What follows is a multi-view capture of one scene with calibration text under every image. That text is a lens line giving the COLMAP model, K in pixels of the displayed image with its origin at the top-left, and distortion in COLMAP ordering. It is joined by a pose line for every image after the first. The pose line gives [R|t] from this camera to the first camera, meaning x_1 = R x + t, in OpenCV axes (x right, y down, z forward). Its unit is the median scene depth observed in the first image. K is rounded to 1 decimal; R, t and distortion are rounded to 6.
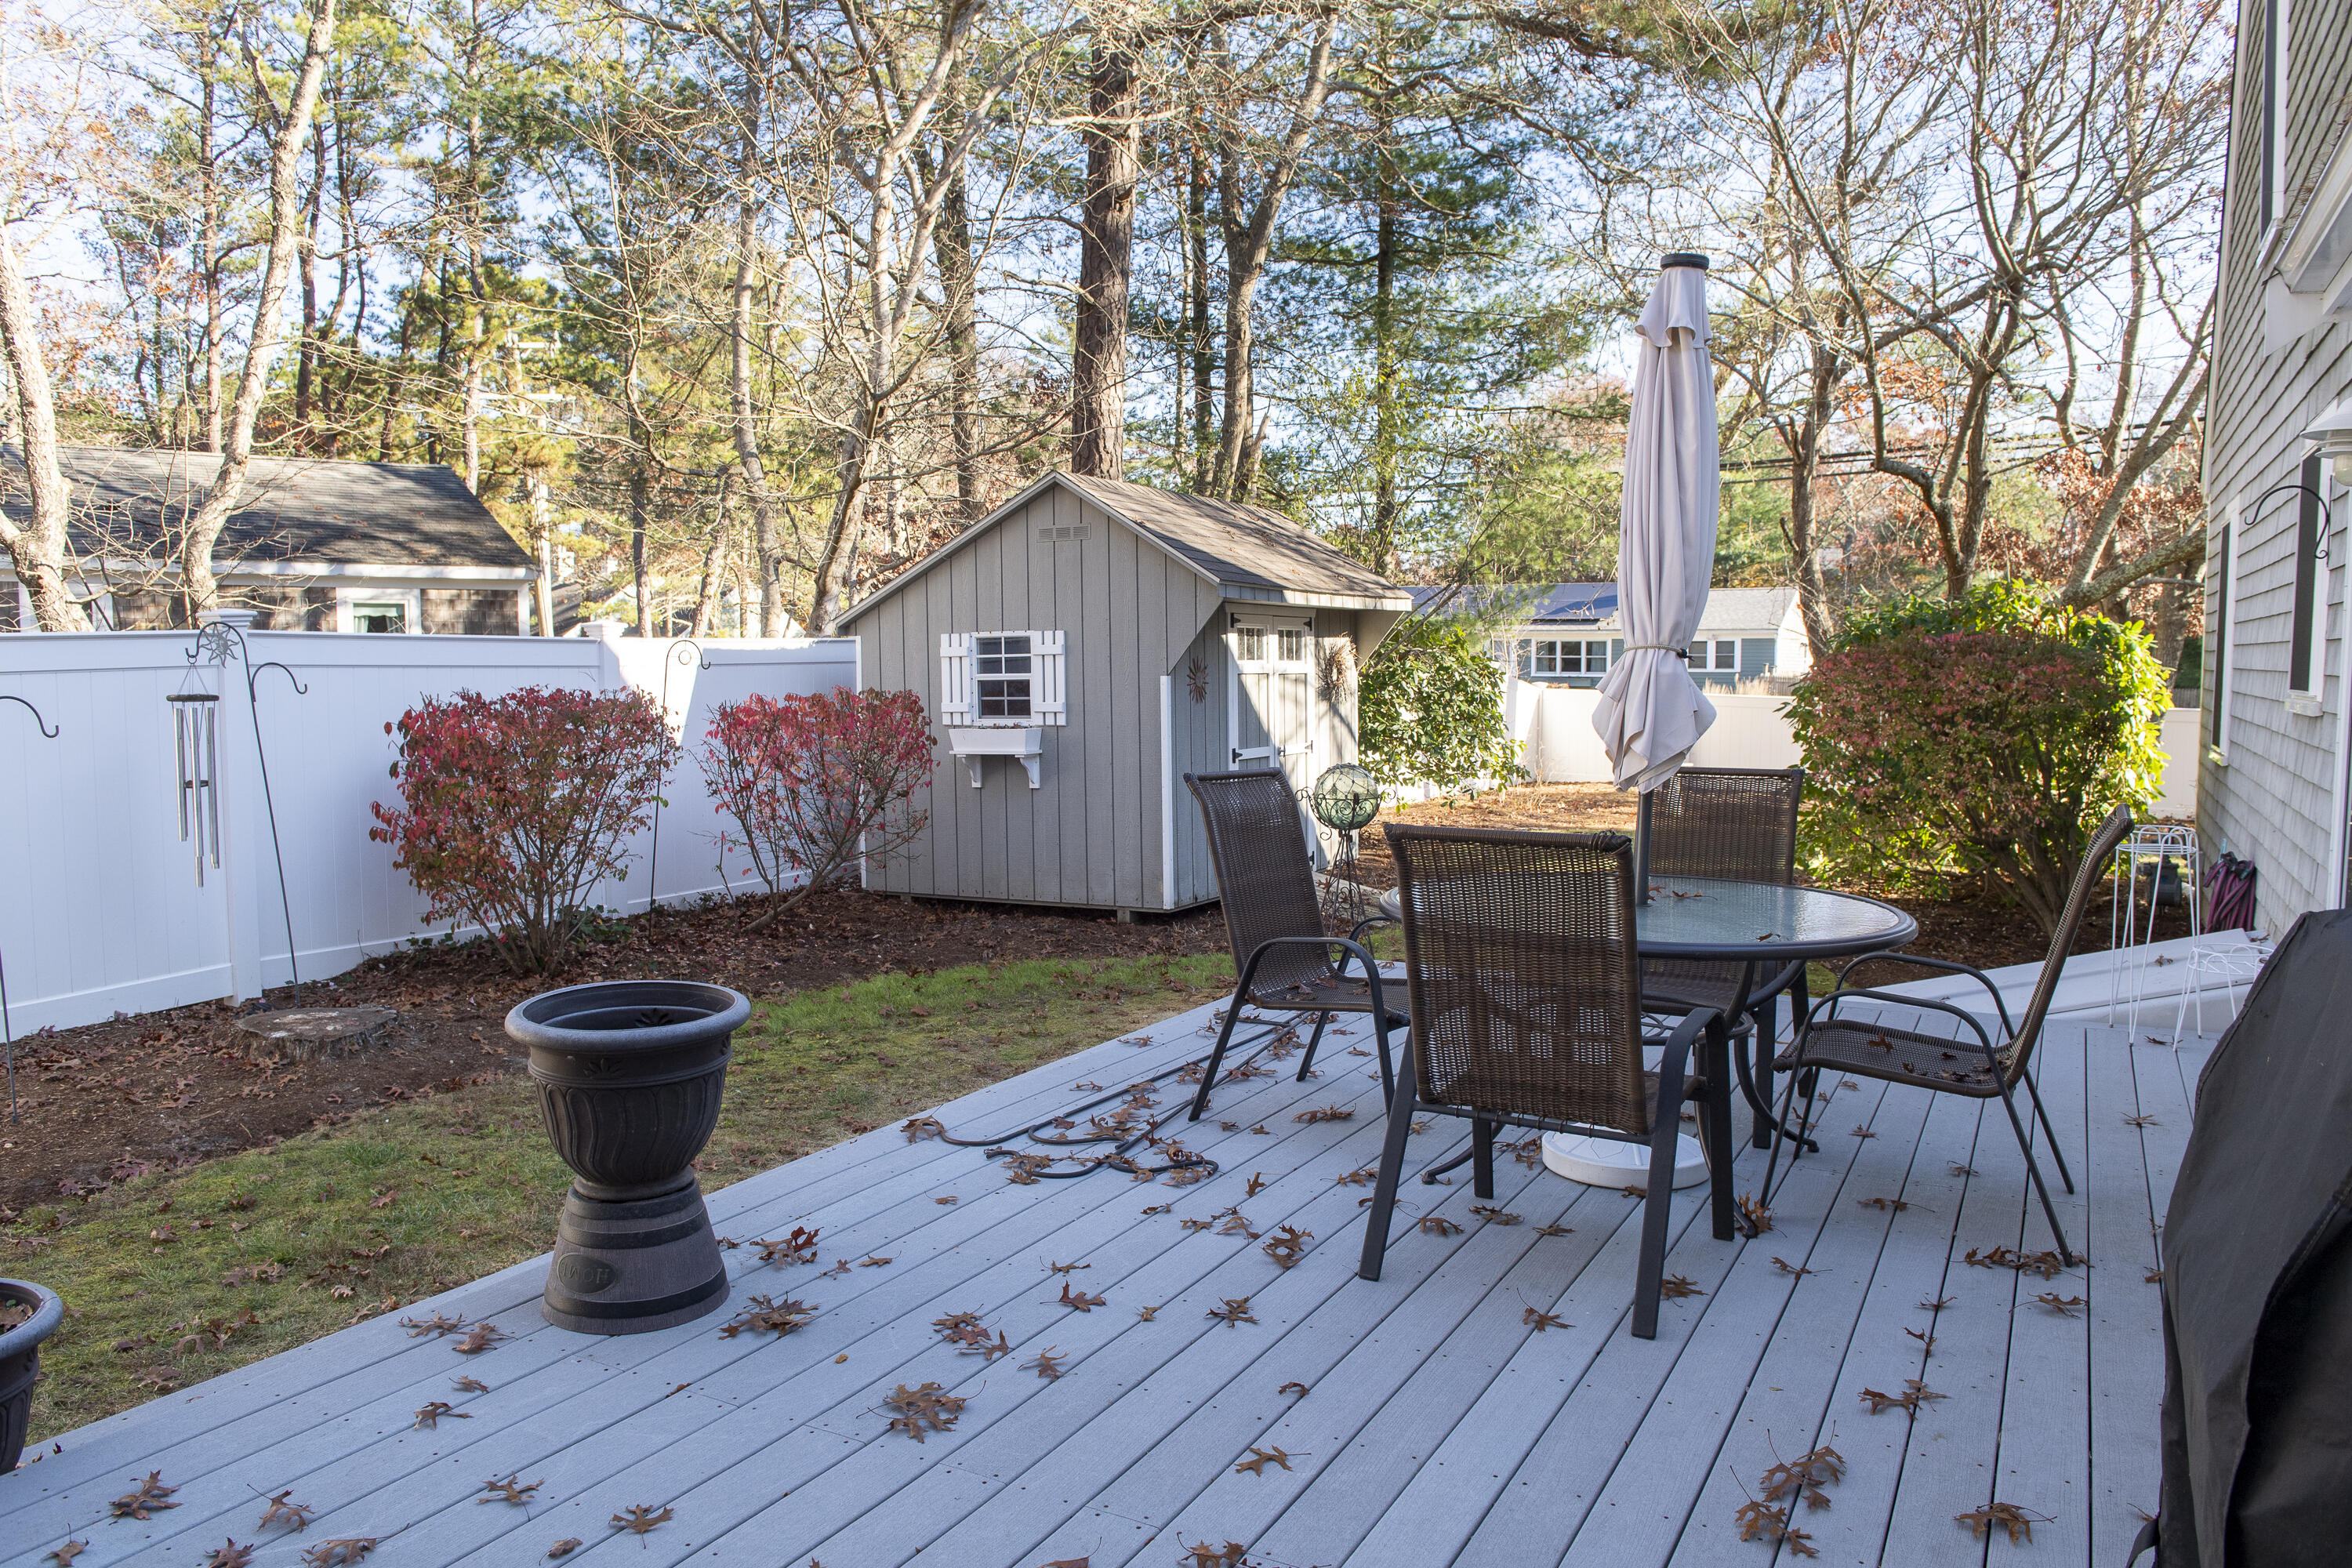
lens RADIAL K [[1737.0, 0, 1176.0], [0, 1737.0, 784.0], [0, 0, 1]] dist [-0.044931, -0.000590]
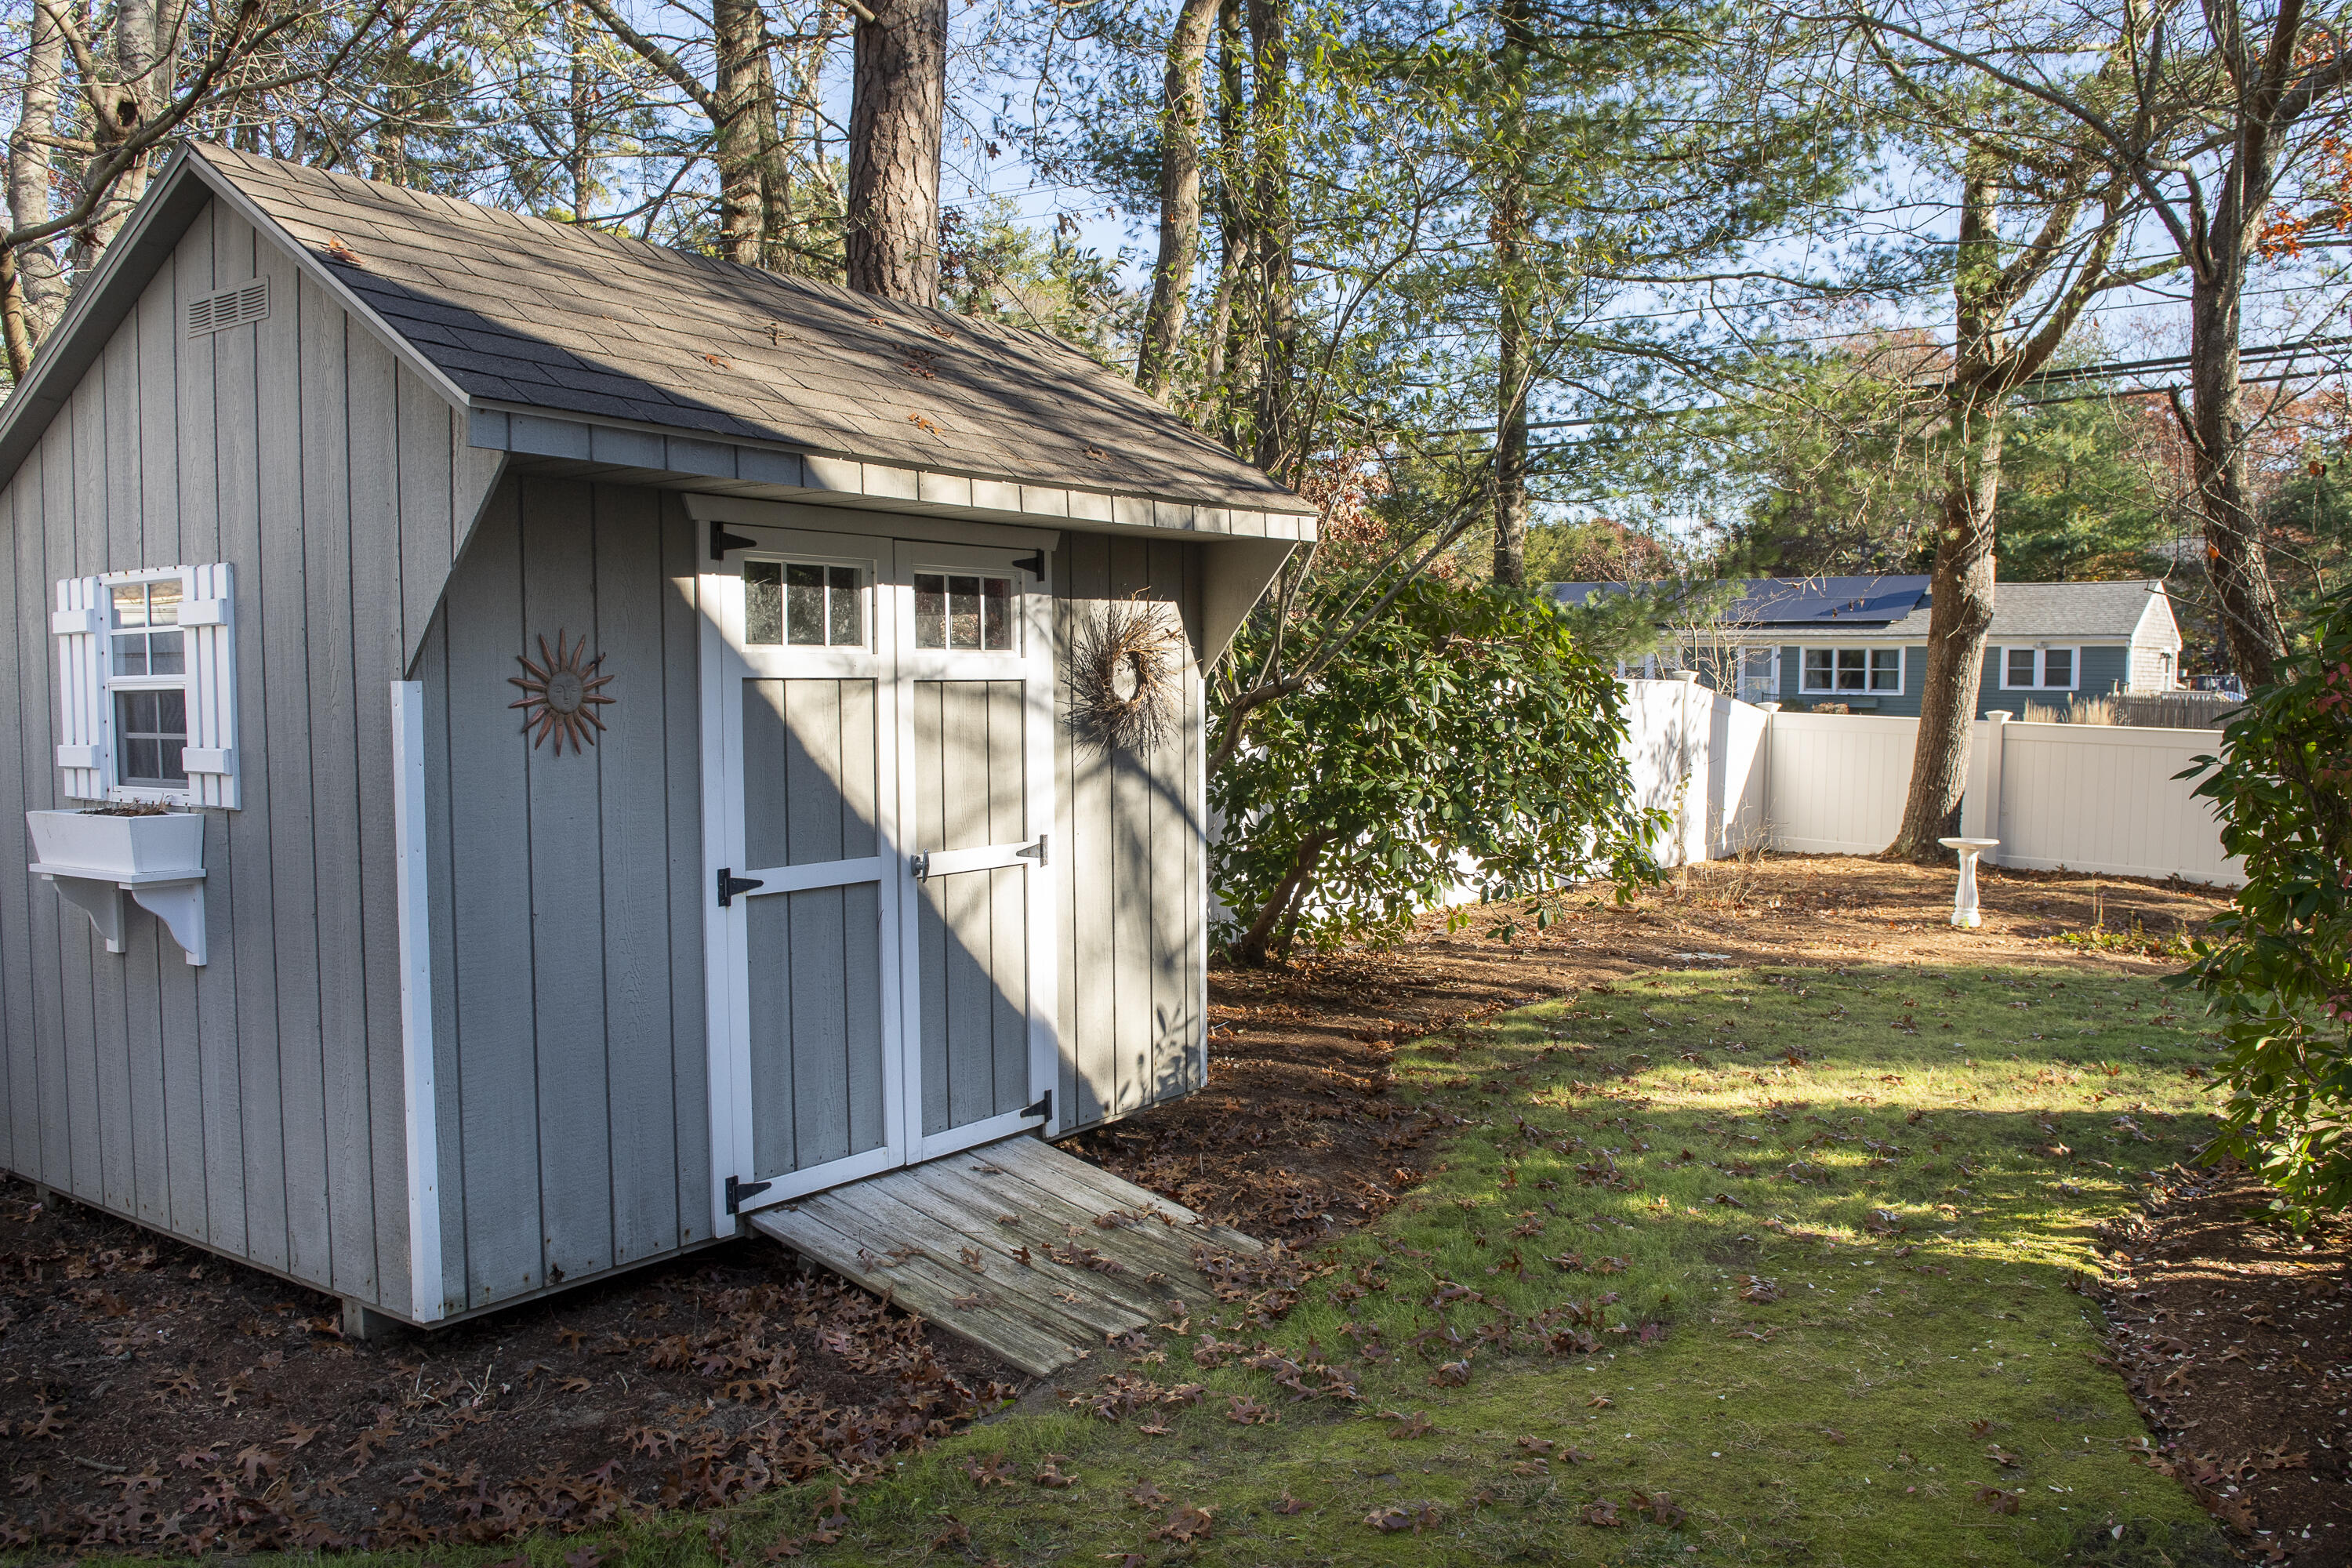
lens RADIAL K [[1866.4, 0, 1176.0], [0, 1866.4, 784.0], [0, 0, 1]] dist [-0.043929, -0.005538]
pose [[0.990433, 0.014031, -0.137279, 0.173103], [-0.015666, 0.999818, -0.010841, -0.033099], [0.137102, 0.012888, 0.990473, 0.540290]]
